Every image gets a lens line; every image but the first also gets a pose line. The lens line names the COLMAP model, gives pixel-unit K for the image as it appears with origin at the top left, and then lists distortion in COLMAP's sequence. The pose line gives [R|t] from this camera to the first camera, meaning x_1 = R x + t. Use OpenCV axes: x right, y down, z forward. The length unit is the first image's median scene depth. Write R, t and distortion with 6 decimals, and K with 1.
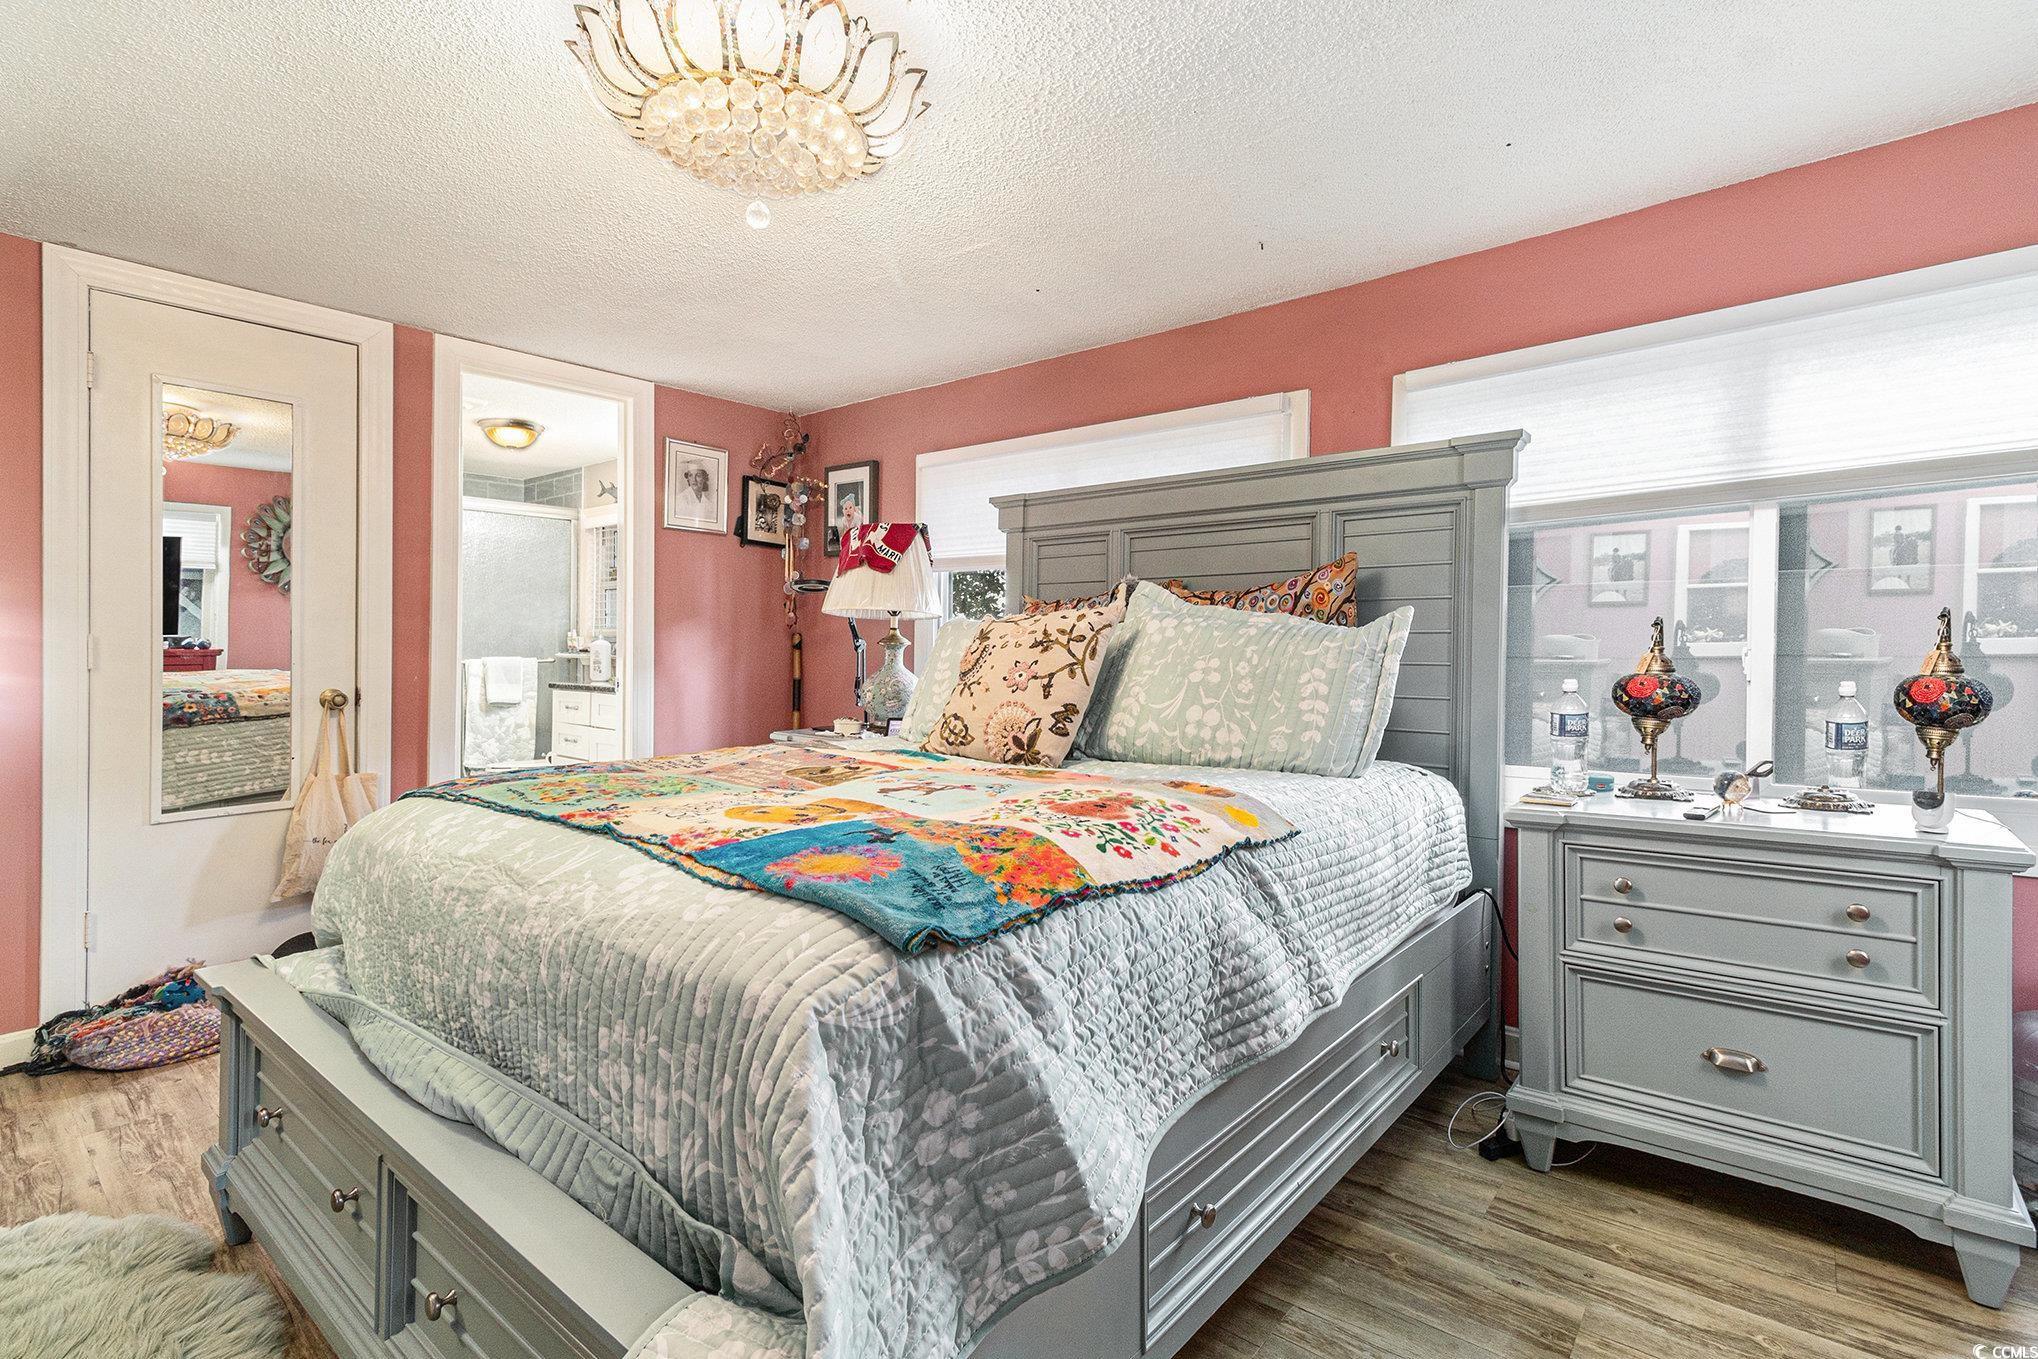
lens RADIAL K [[968.3, 0, 1013.4], [0, 968.3, 645.0], [0, 0, 1]] dist [-0.002097, -0.000684]
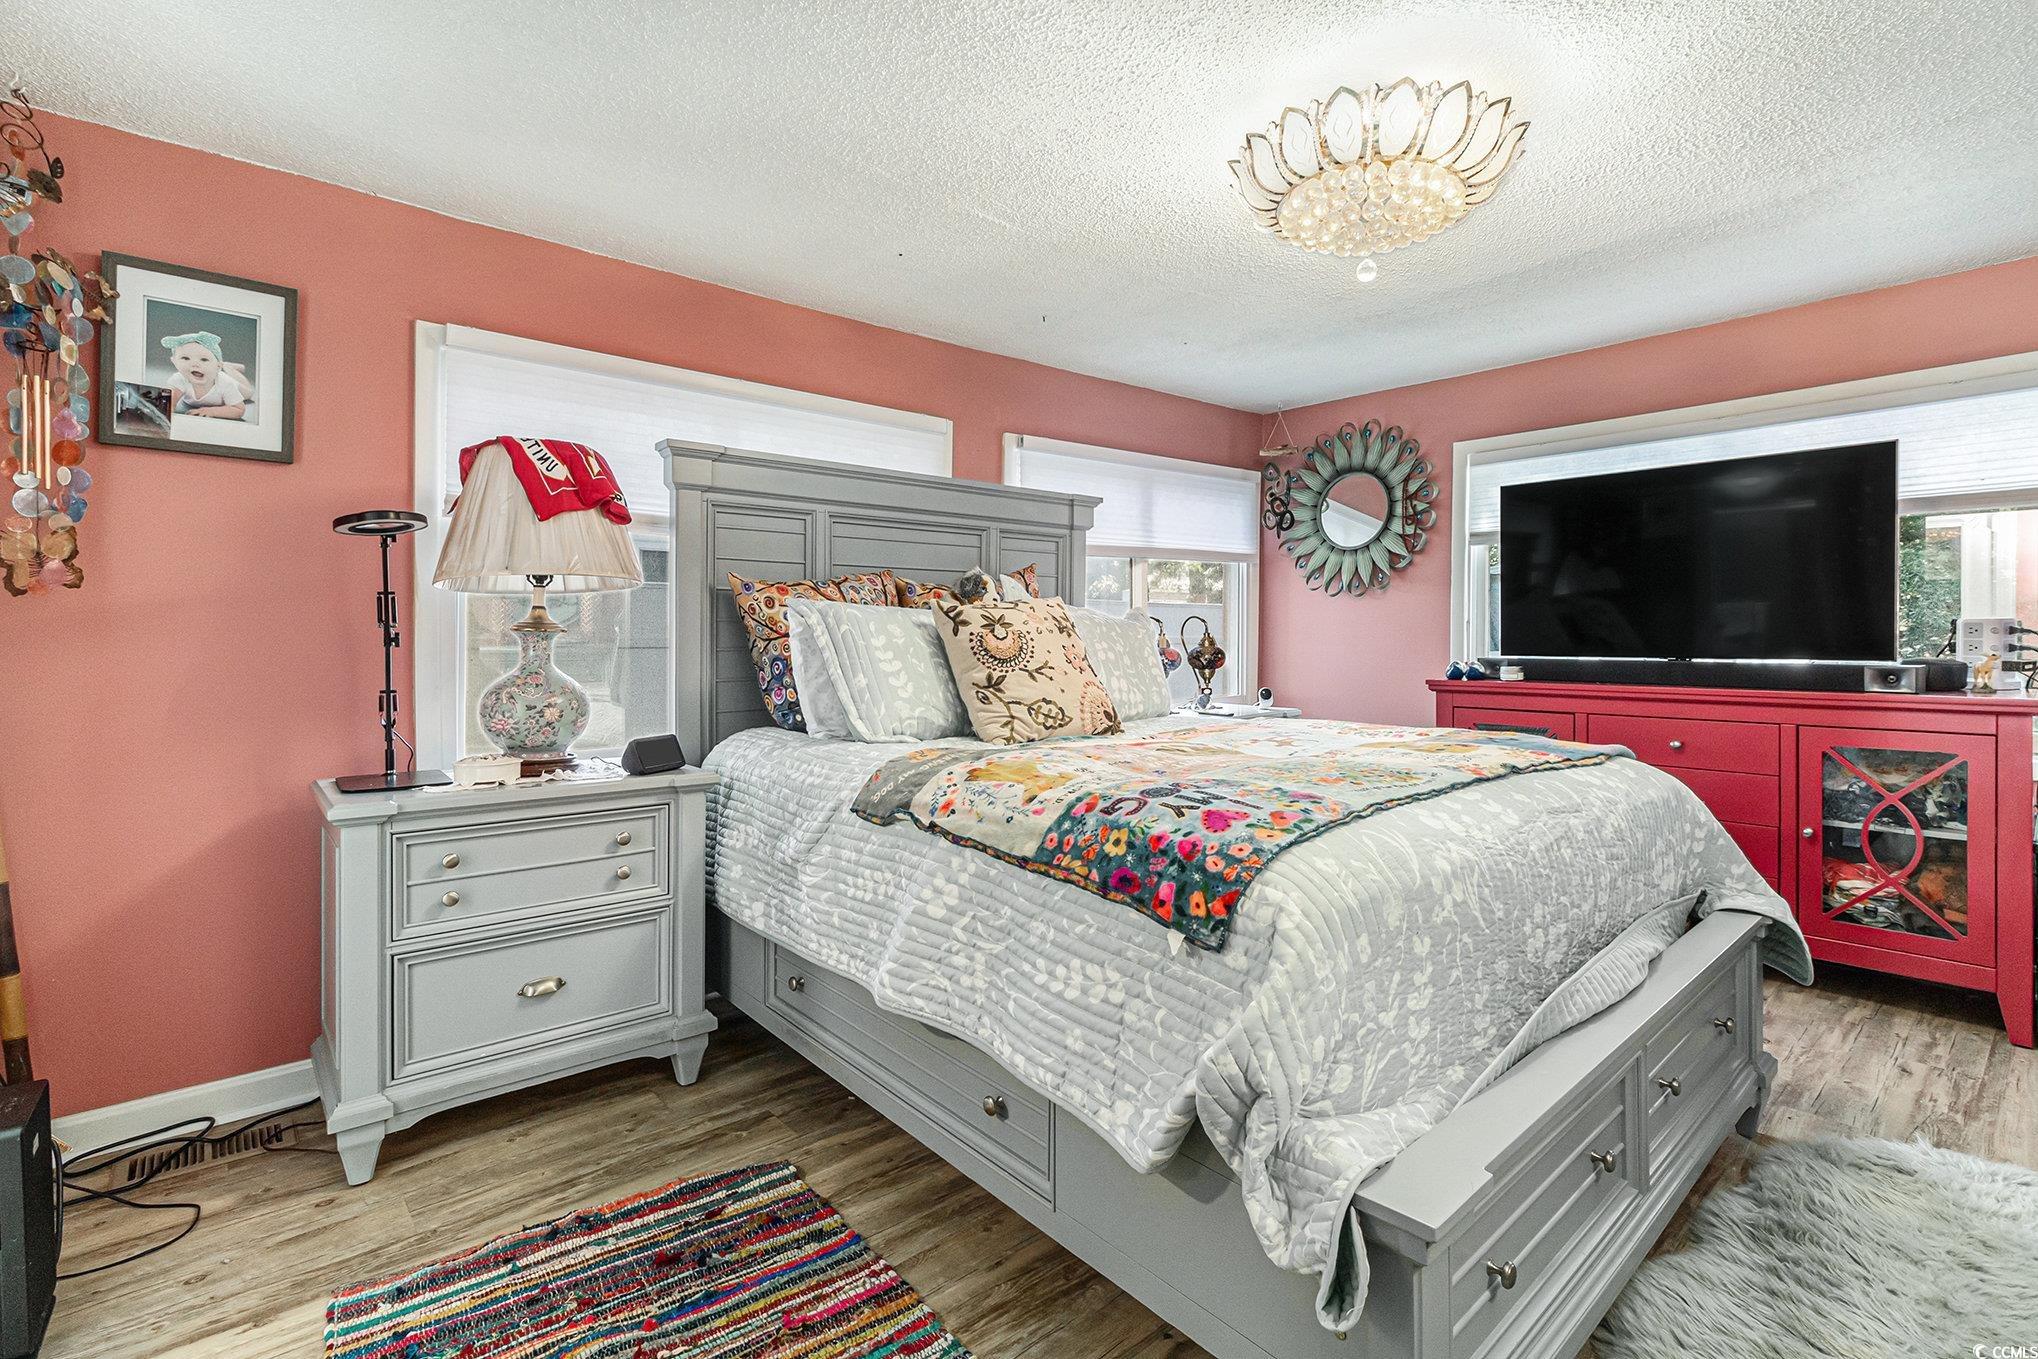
lens RADIAL K [[930.4, 0, 1069.8], [0, 930.4, 657.6], [0, 0, 1]] dist [-0.000154, 0.000169]
pose [[0.133586, -0.028263, 0.990634, -0.870896], [0.000447, 0.999595, 0.028458, -0.000014], [-0.991037, -0.003359, 0.133545, 0.714009]]
